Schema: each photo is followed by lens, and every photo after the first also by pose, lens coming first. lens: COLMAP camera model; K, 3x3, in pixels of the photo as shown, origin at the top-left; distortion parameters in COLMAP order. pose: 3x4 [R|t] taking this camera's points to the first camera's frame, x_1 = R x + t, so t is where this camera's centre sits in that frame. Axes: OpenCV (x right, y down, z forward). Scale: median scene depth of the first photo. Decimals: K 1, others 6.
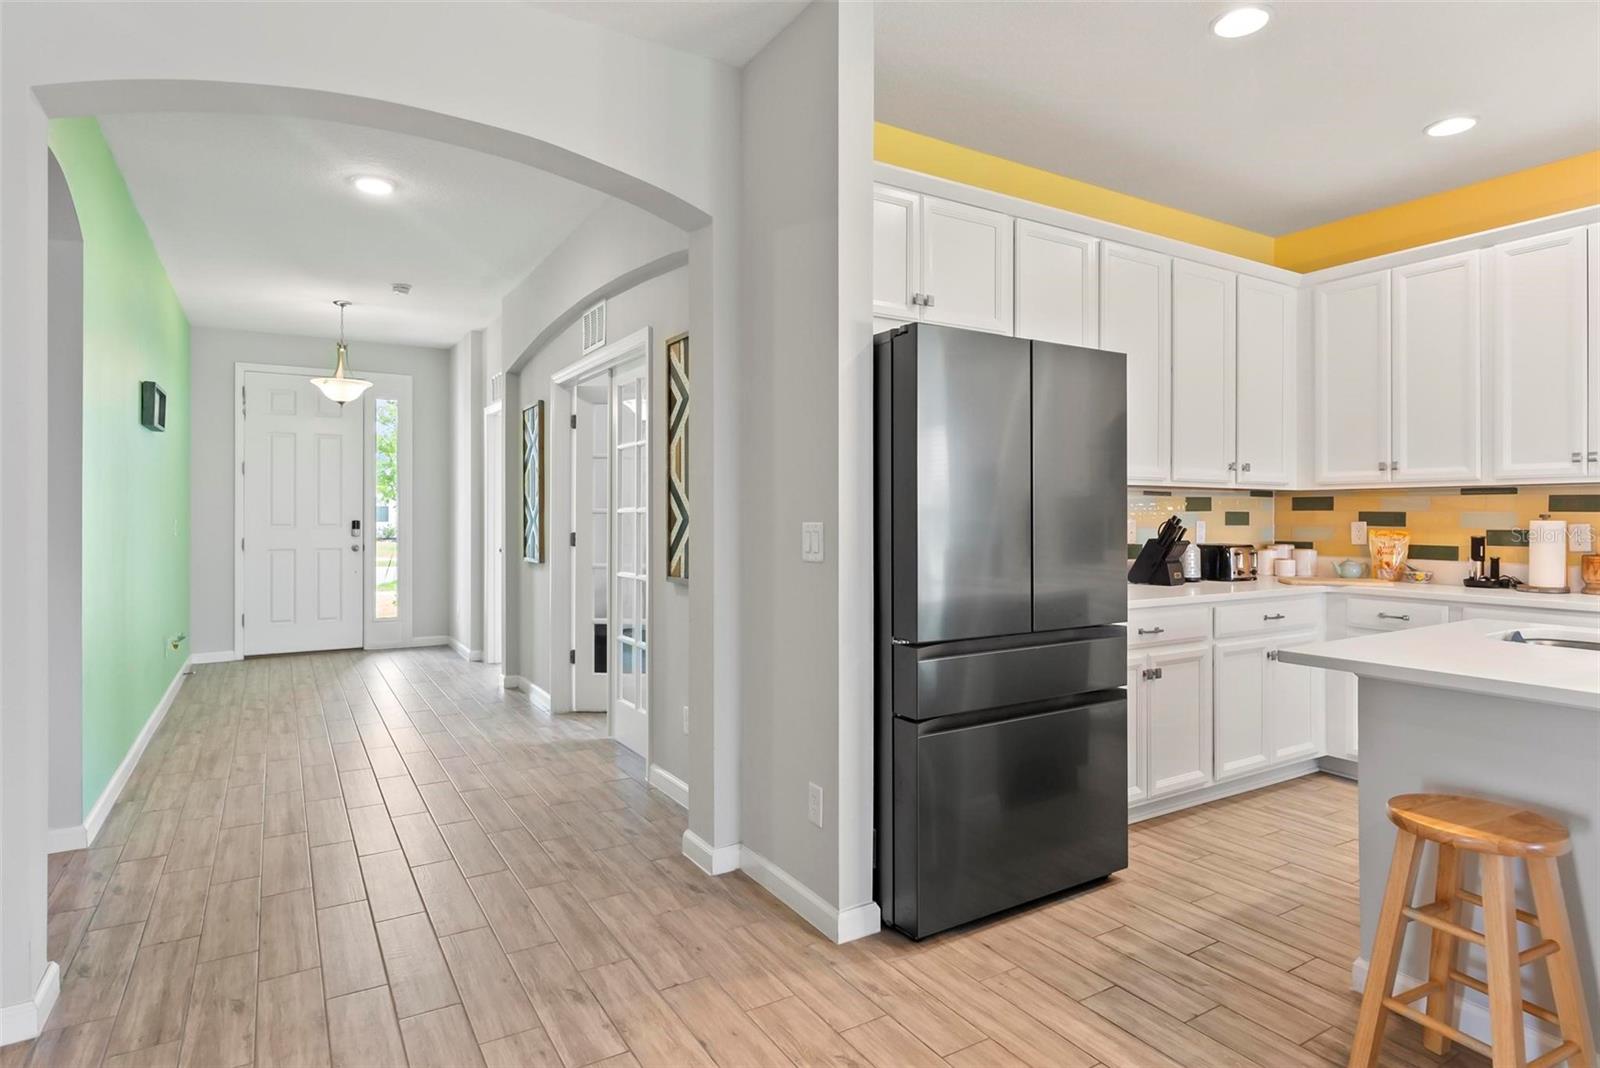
lens RADIAL K [[858.6, 0, 811.5], [0, 858.6, 515.3], [0, 0, 1]] dist [-0.008241, 0.001345]
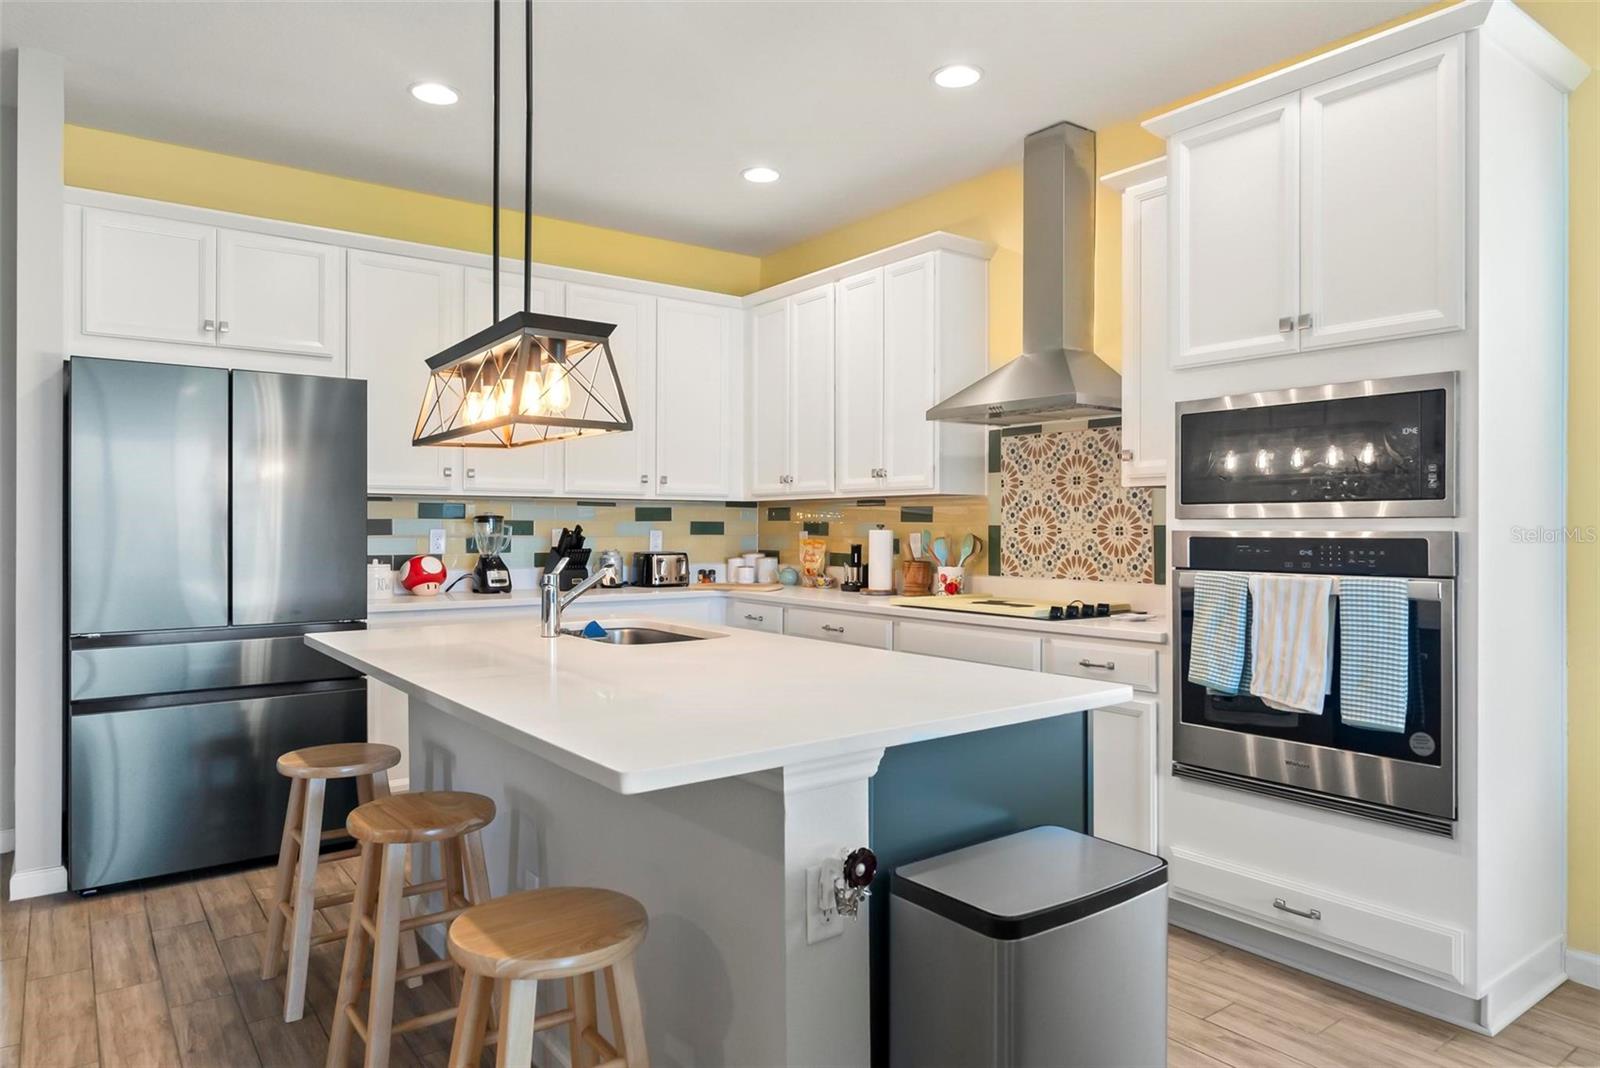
lens RADIAL K [[988.8, 0, 814.9], [0, 988.8, 526.5], [0, 0, 1]] dist [-0.013463, 0.004865]
pose [[0.994214, 0.002759, 0.107379, 0.593450], [-0.002663, 0.999996, -0.001033, 0.003141], [-0.107382, 0.000741, 0.994218, -0.249797]]
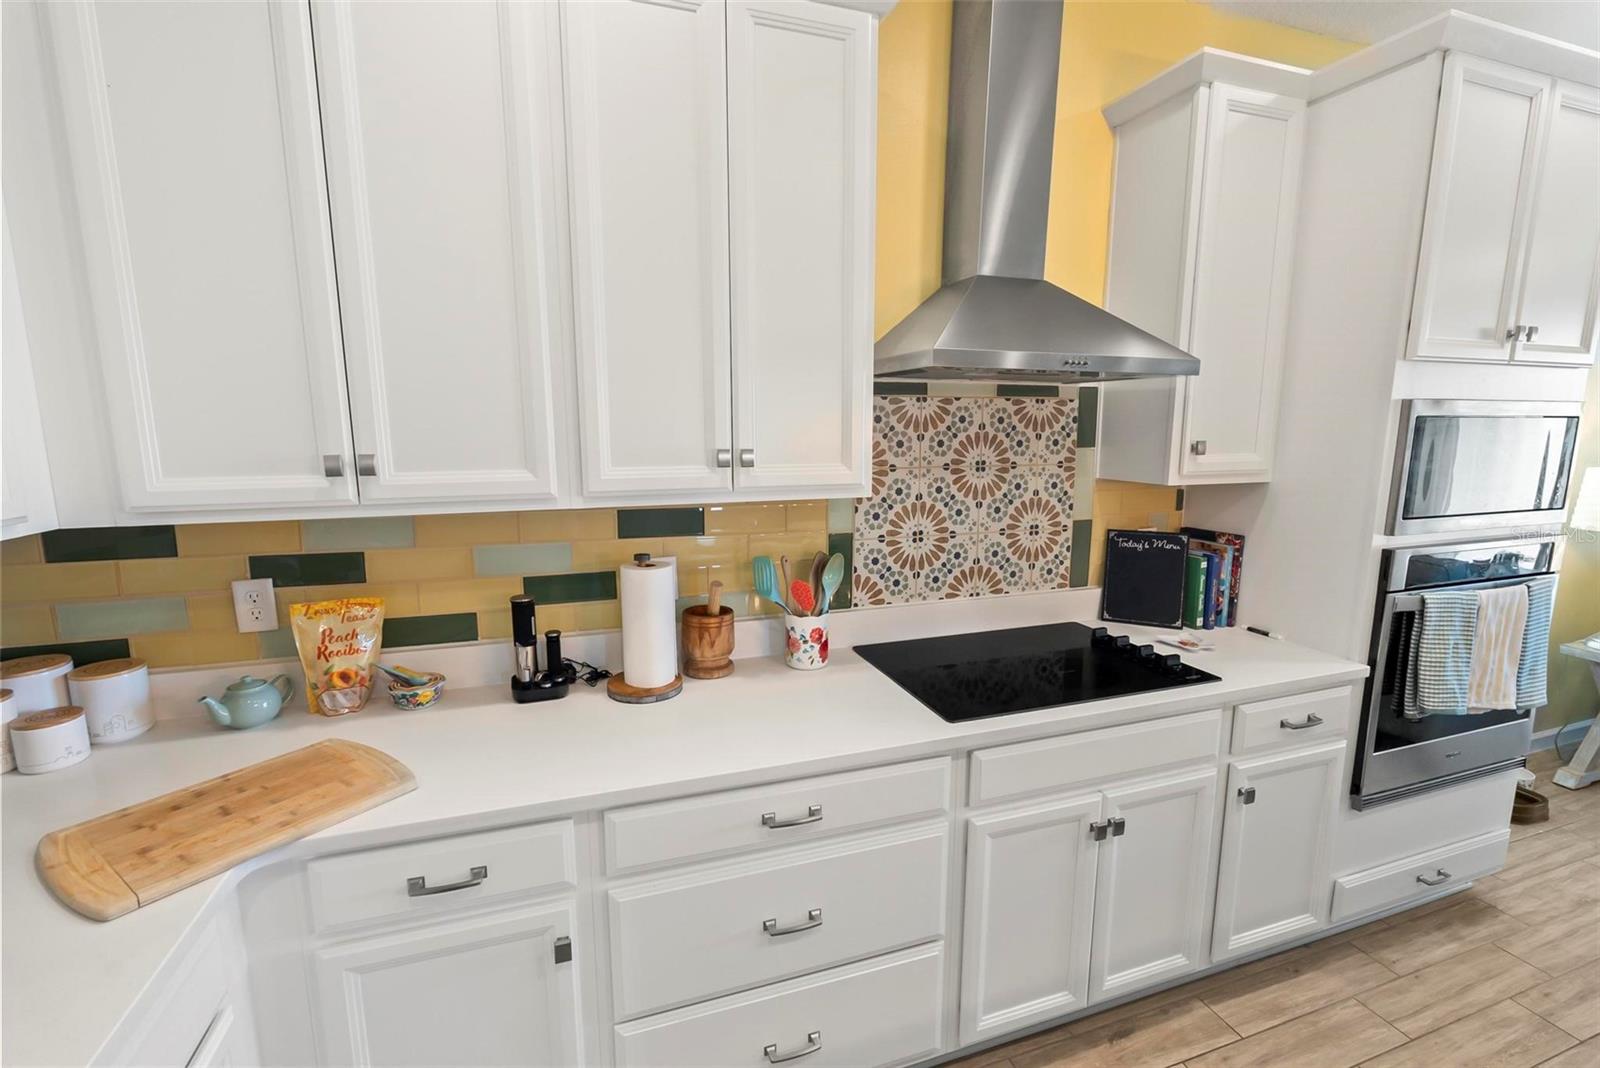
lens RADIAL K [[706.6, 0, 813.4], [0, 706.6, 536.4], [0, 0, 1]] dist [-0.005231, 0.000313]
pose [[0.215890, -0.152554, 0.964427, 0.414374], [0.001547, 0.987772, 0.155901, -0.077330], [-0.976417, -0.032165, 0.213486, 0.741105]]
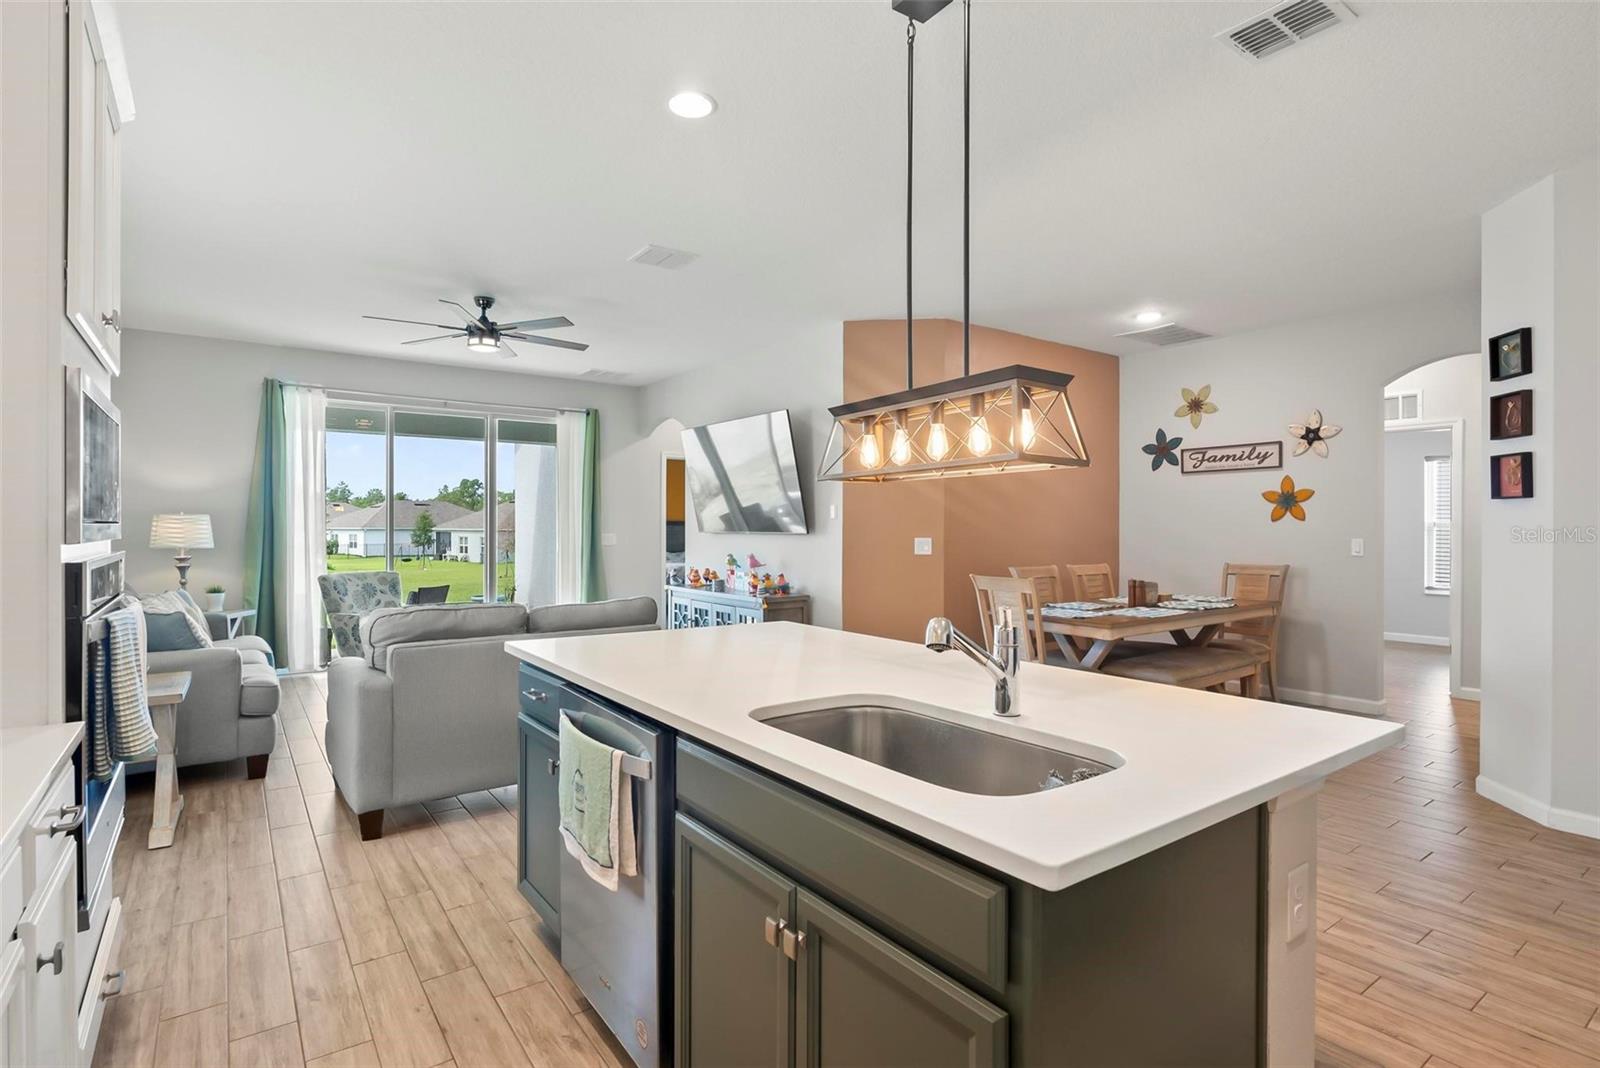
lens RADIAL K [[799.5, 0, 802.9], [0, 799.5, 528.1], [0, 0, 1]] dist [-0.006605, 0.000271]
pose [[-0.996569, 0.001073, -0.082756, 0.616311], [0.000831, 0.999995, 0.002962, -0.012961], [0.082759, 0.002883, -0.996565, 0.896250]]
